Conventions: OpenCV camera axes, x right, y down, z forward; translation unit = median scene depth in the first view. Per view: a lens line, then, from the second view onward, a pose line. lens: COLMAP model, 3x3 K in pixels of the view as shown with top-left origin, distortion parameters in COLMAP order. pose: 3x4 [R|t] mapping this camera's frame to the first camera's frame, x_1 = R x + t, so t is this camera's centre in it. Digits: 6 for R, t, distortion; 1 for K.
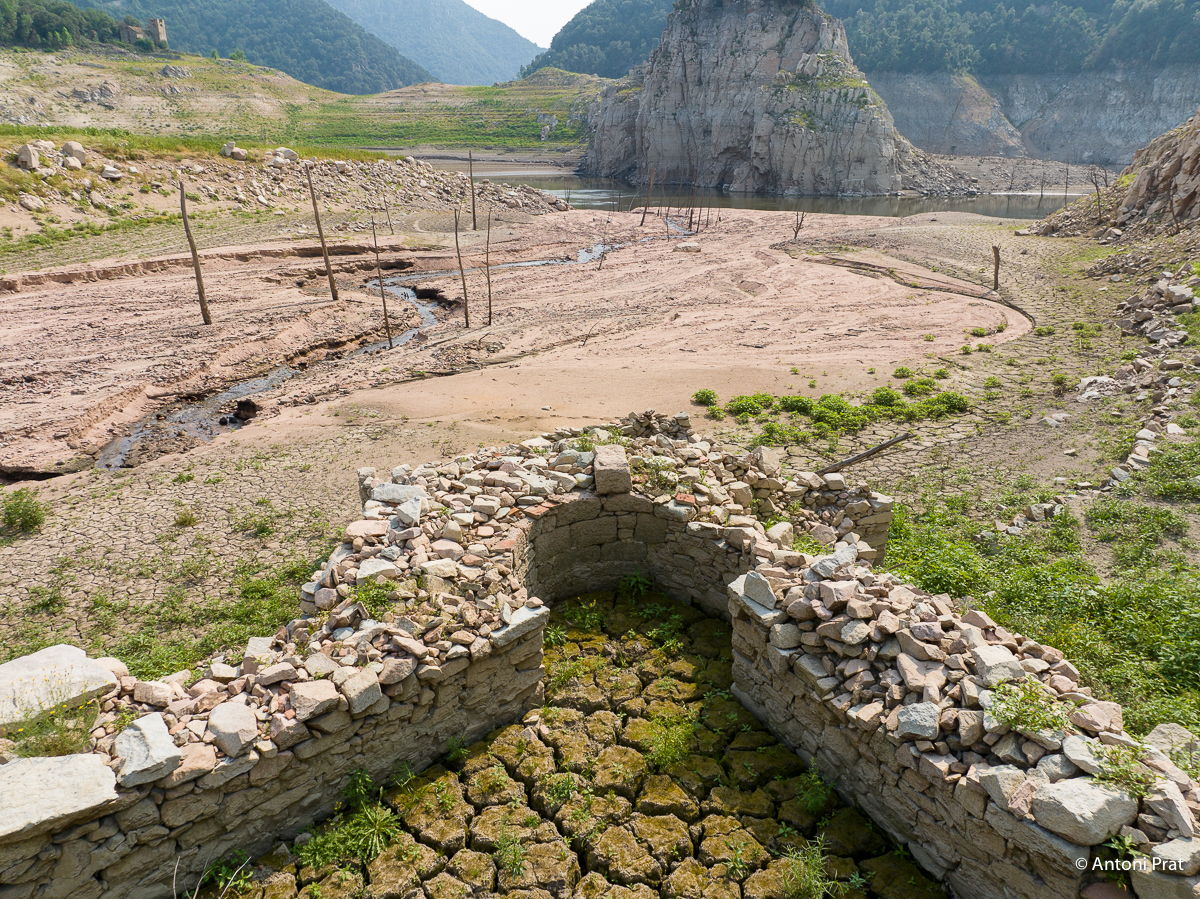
lens RADIAL K [[845.4, 0, 600.0], [0, 845.4, 449.5], [0, 0, 1]] dist [-0.048411, 0.019925]
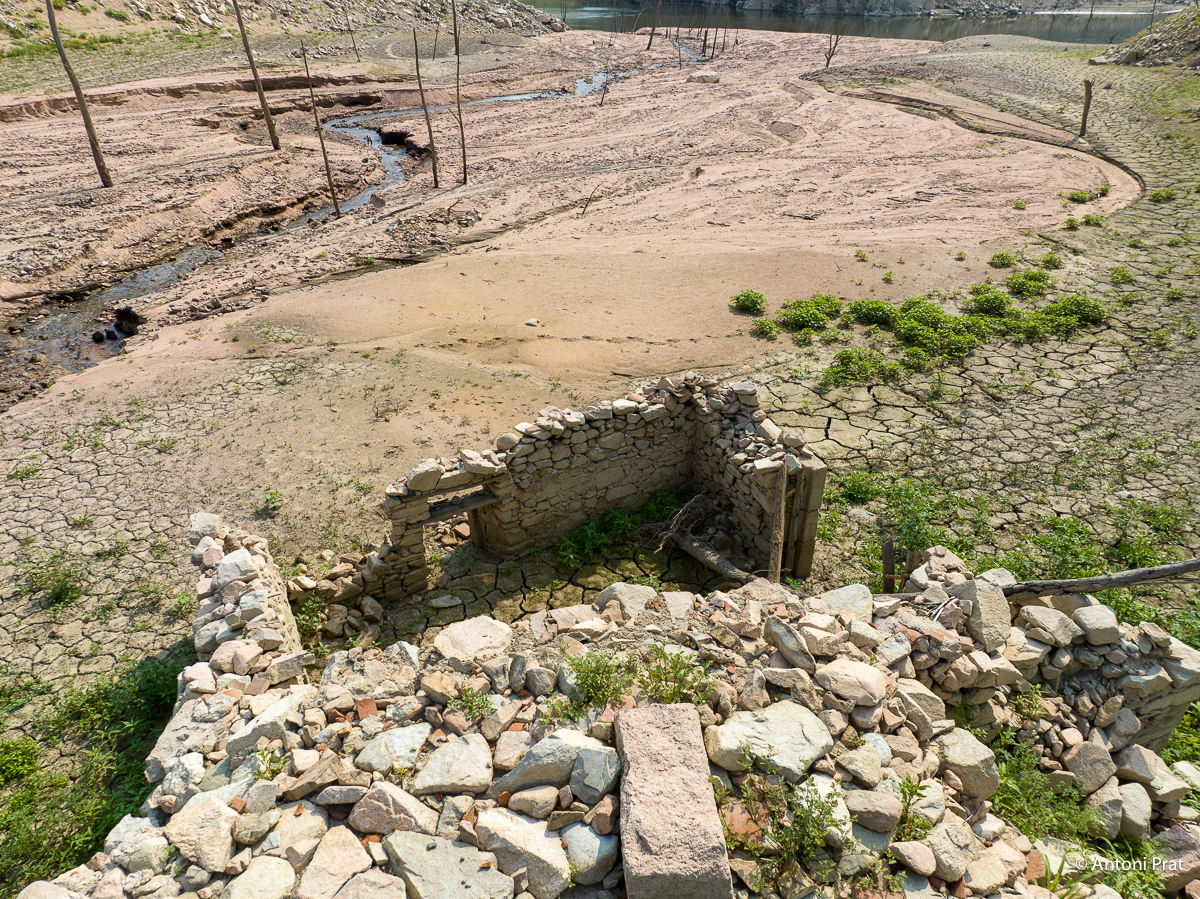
lens RADIAL K [[846.7, 0, 600.0], [0, 846.7, 449.5], [0, 0, 1]] dist [-0.057763, 0.029971]
pose [[1.000000, 0.000079, 0.000953, -0.002491], [-0.000255, 0.982545, 0.186027, -0.030289], [-0.000922, -0.186027, 0.982544, 0.107300]]
